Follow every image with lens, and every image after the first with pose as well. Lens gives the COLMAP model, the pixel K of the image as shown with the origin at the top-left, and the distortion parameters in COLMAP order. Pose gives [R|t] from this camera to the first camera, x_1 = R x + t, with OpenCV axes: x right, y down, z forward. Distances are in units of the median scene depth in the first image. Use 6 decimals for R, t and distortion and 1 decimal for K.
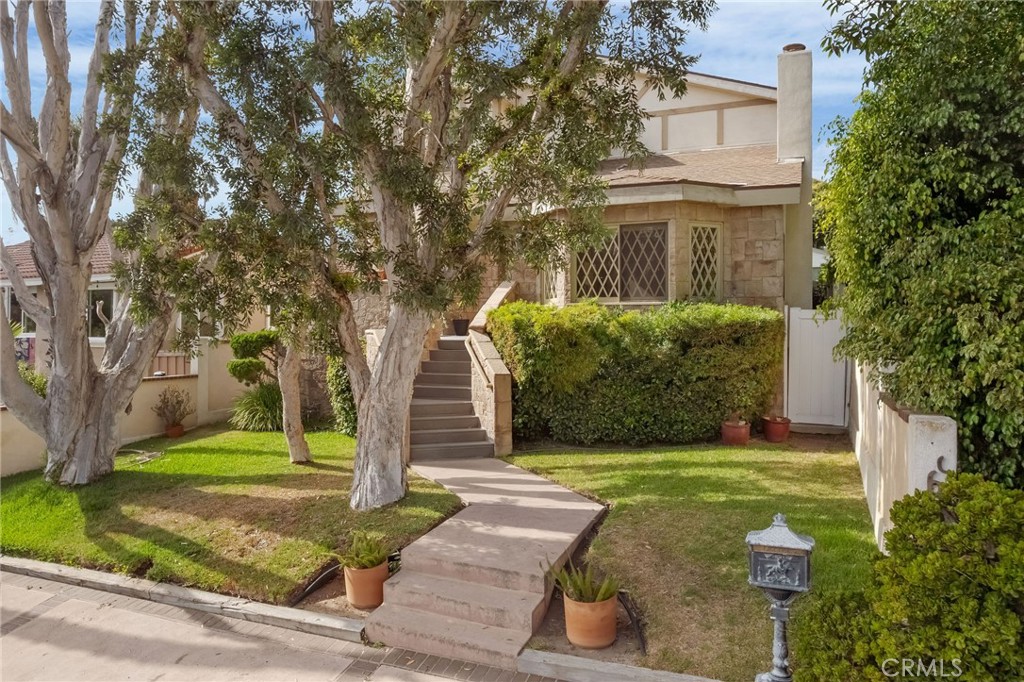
lens RADIAL K [[732.3, 0, 462.2], [0, 732.3, 311.4], [0, 0, 1]] dist [-0.036037, 0.001535]
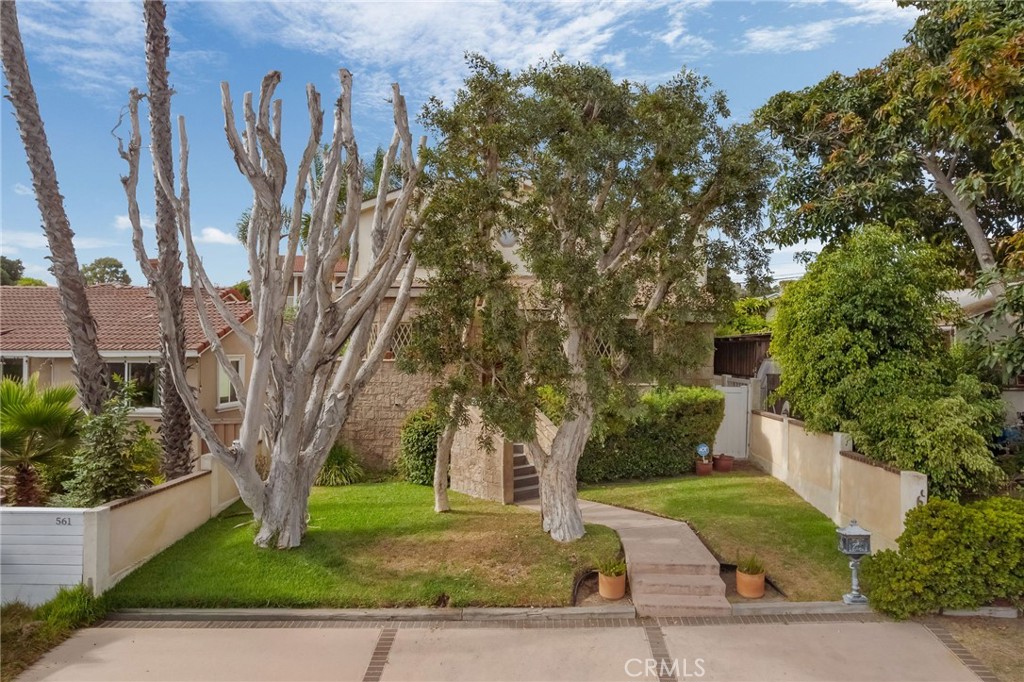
lens RADIAL K [[660.4, 0, 512.0], [0, 660.4, 341.0], [0, 0, 1]] dist [-0.040480, 0.003142]
pose [[0.912993, 0.008333, 0.407891, -0.560980], [-0.013271, 0.999869, 0.009278, -0.113027], [-0.407760, -0.013884, 0.912983, -0.153843]]
